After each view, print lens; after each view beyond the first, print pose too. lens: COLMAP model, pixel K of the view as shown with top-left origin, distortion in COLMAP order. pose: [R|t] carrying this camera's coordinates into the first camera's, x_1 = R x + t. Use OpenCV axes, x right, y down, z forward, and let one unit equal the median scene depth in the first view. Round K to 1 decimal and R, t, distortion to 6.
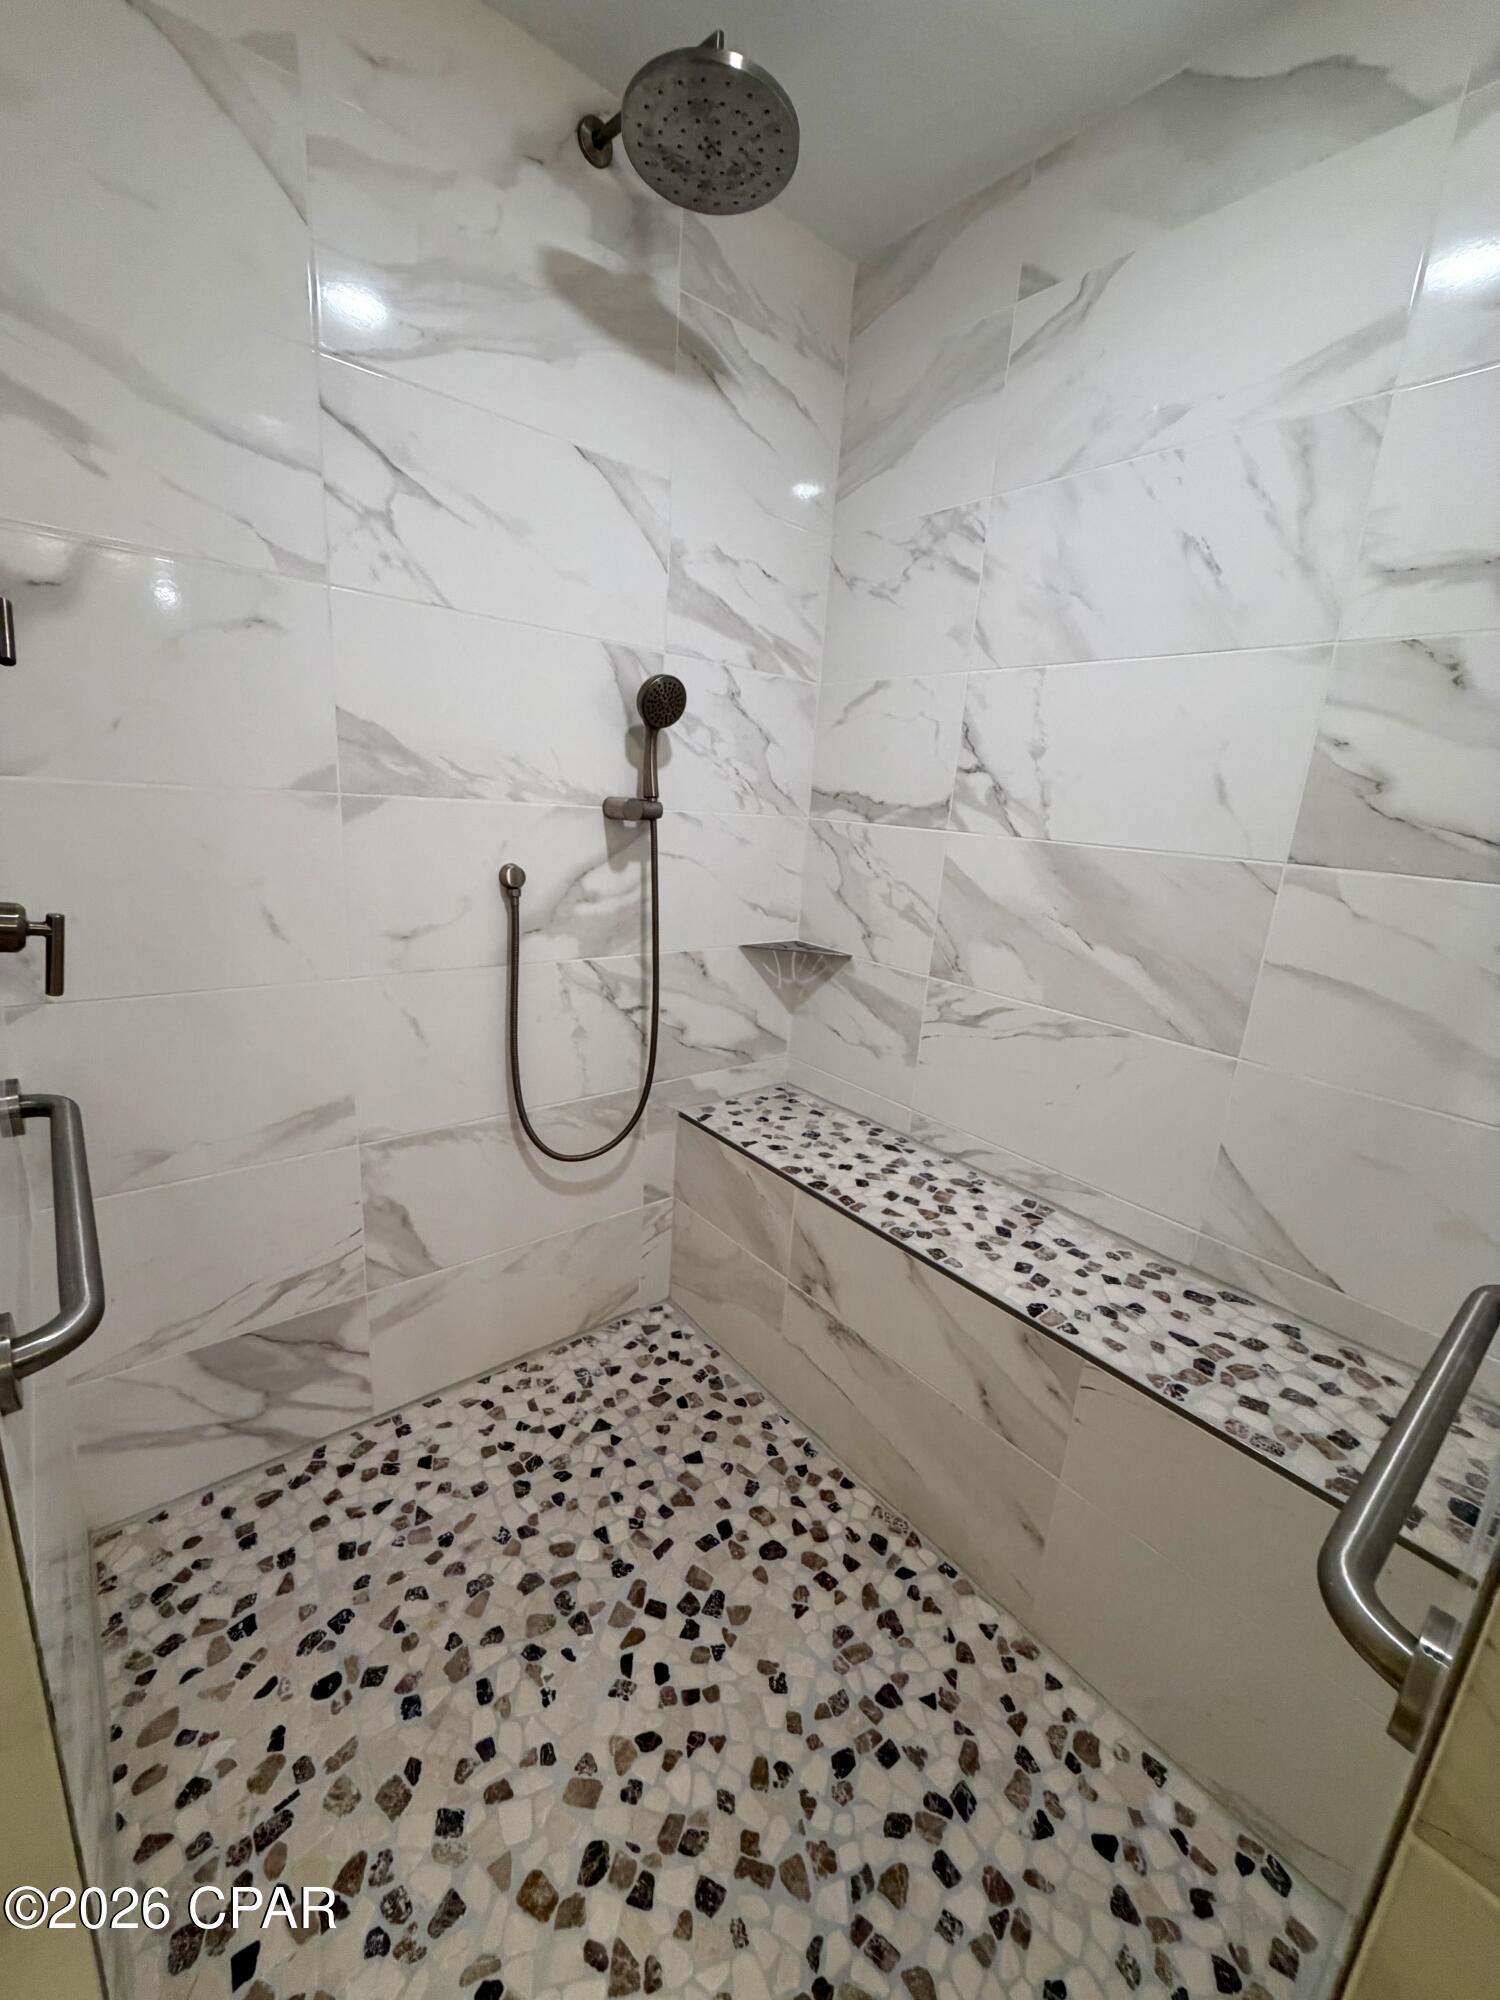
lens RADIAL K [[794.5, 0, 751.1], [0, 794.5, 995.0], [0, 0, 1]] dist [0.002496, -0.000534]
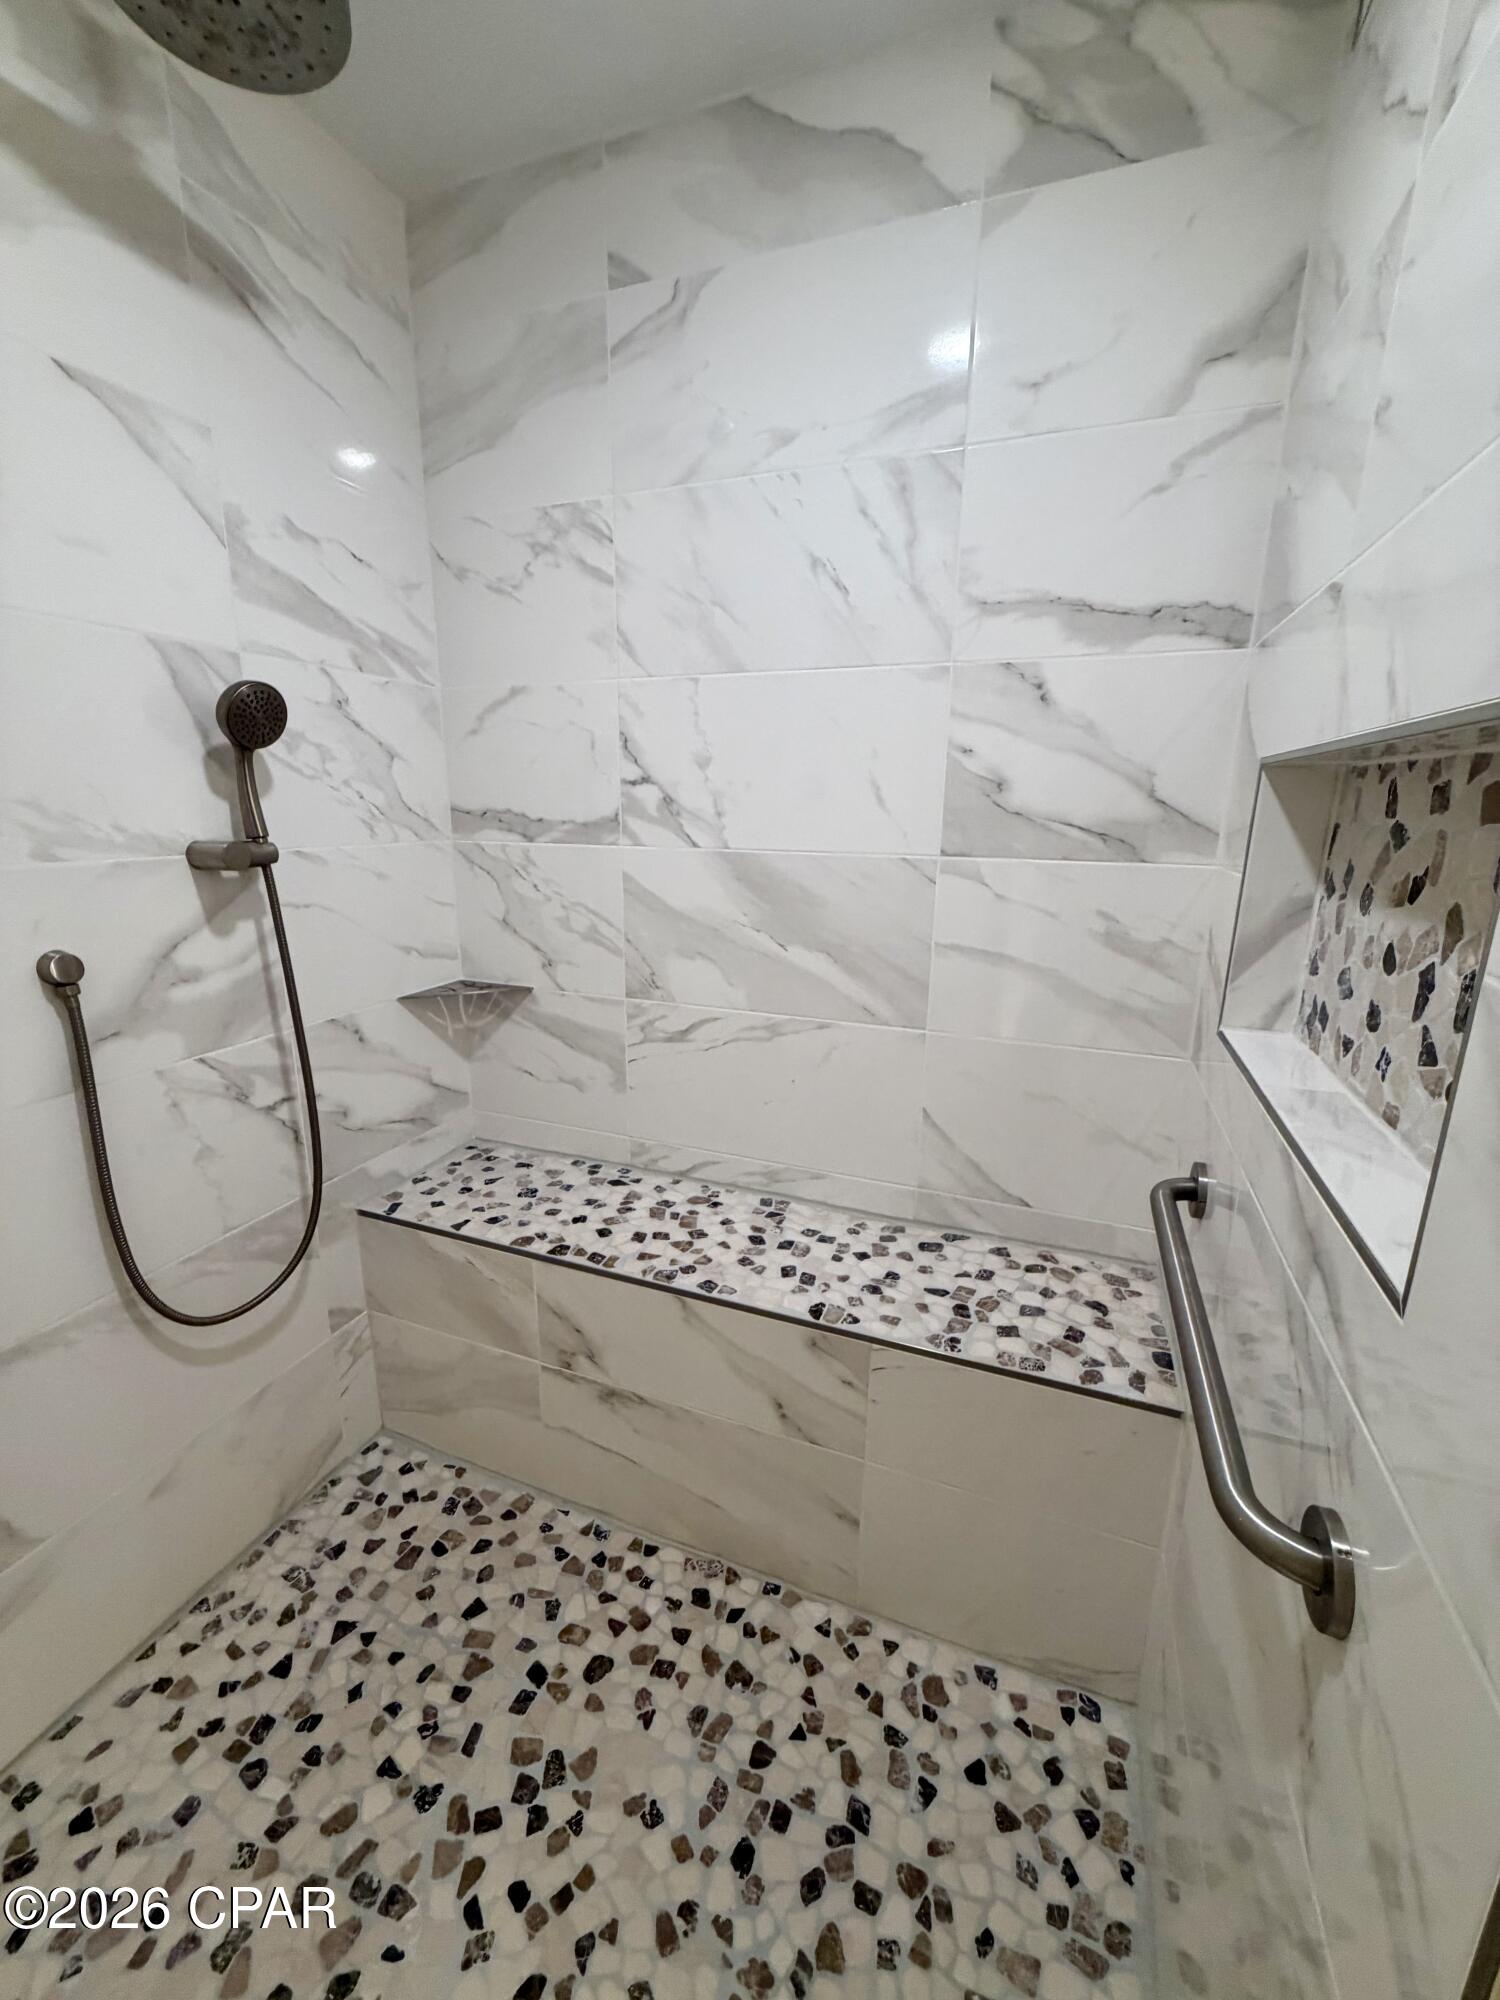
lens RADIAL K [[794.5, 0, 746.0], [0, 794.5, 994.7], [0, 0, 1]] dist [0.002496, -0.000534]
pose [[0.873318, -0.173701, 0.455130, -0.095336], [0.167998, 0.984344, 0.053315, -0.061594], [-0.457266, 0.029900, 0.888827, 0.097763]]
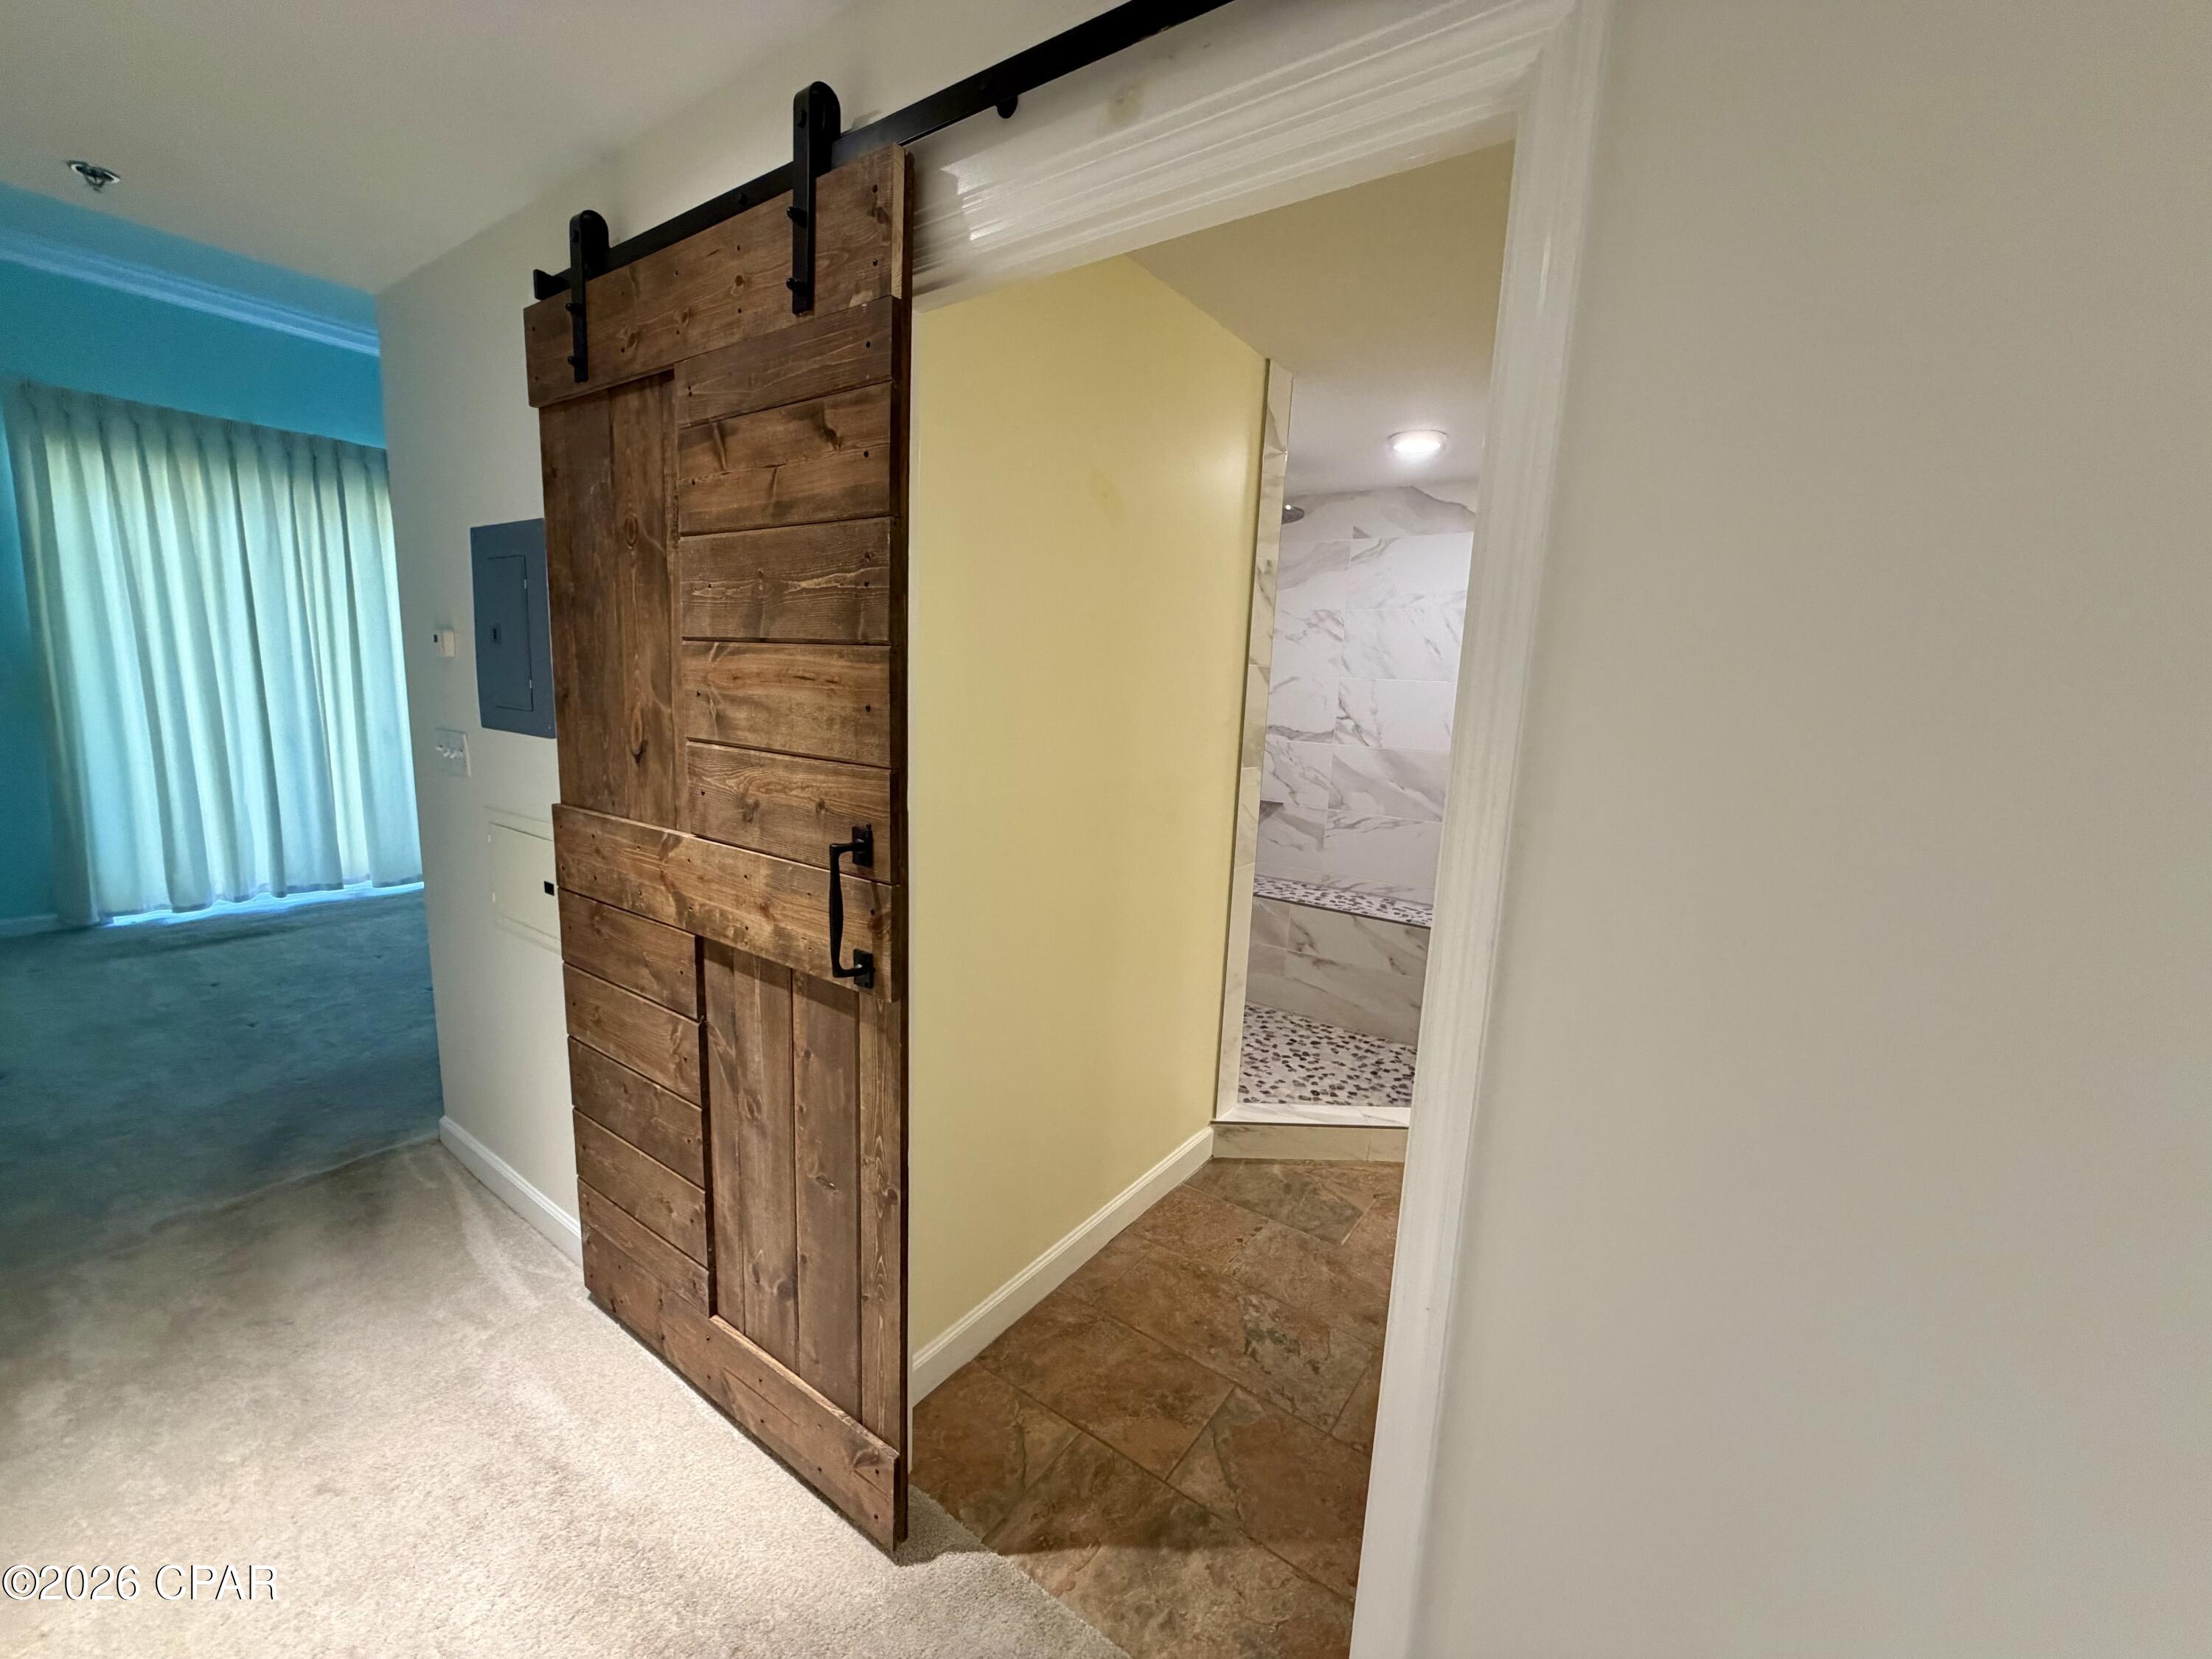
lens RADIAL K [[878.7, 0, 1097.9], [0, 878.7, 829.6], [0, 0, 1]] dist [0.002496, -0.000534]
pose [[0.967868, -0.066827, 0.242415, -1.131228], [0.082810, 0.994971, -0.056342, 0.135993], [-0.237431, 0.074606, 0.968535, -1.378847]]
